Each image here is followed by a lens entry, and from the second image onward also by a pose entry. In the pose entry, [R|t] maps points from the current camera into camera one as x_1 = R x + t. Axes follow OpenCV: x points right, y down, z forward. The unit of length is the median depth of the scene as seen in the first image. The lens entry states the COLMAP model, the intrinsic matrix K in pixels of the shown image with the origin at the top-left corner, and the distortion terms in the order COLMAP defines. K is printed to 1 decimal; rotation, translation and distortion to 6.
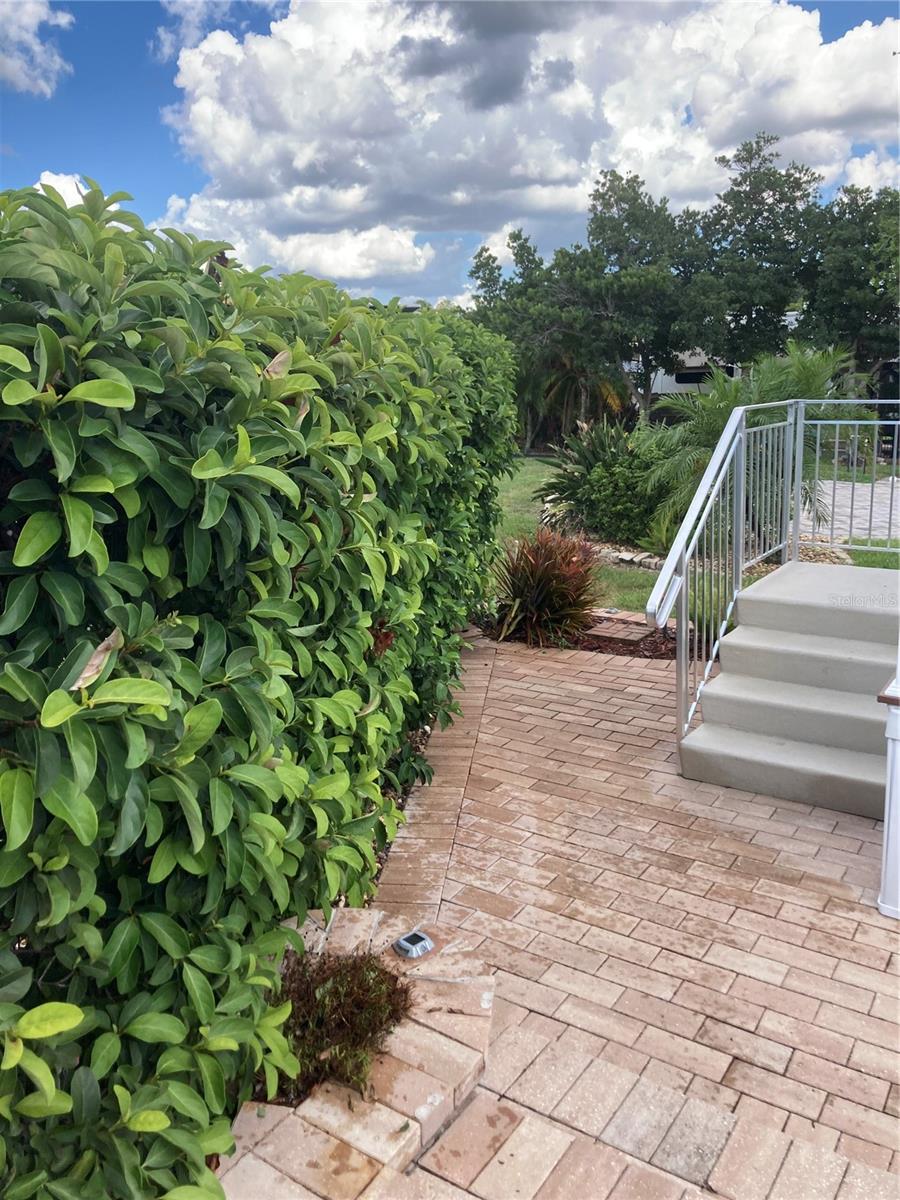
lens RADIAL K [[986.2, 0, 450.0], [0, 986.2, 600.0], [0, 0, 1]] dist [0.006935, -0.000453]
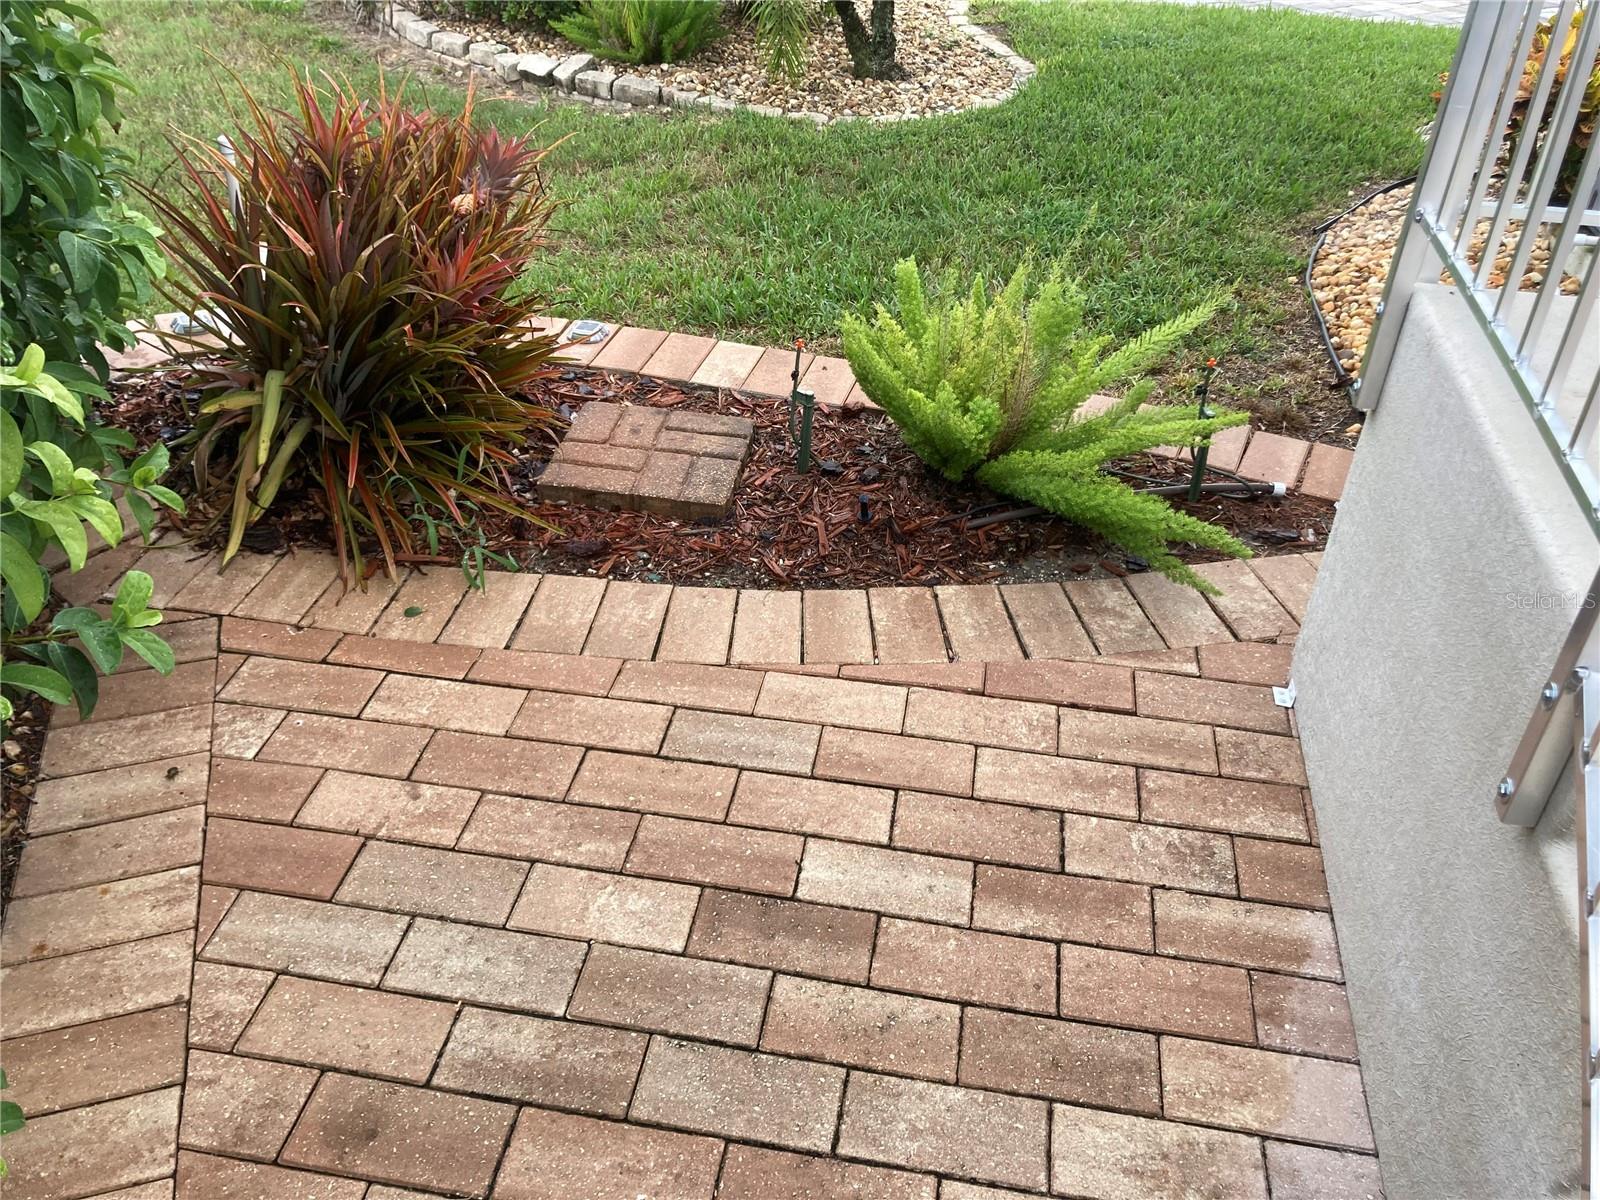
lens RADIAL K [[1315.0, 0, 800.0], [0, 1315.0, 600.0], [0, 0, 1]] dist [0.006935, -0.000453]
pose [[0.916613, -0.192581, 0.350332, 0.064200], [0.041365, 0.917307, 0.396026, -0.083578], [-0.397630, -0.348511, 0.848782, 0.624658]]
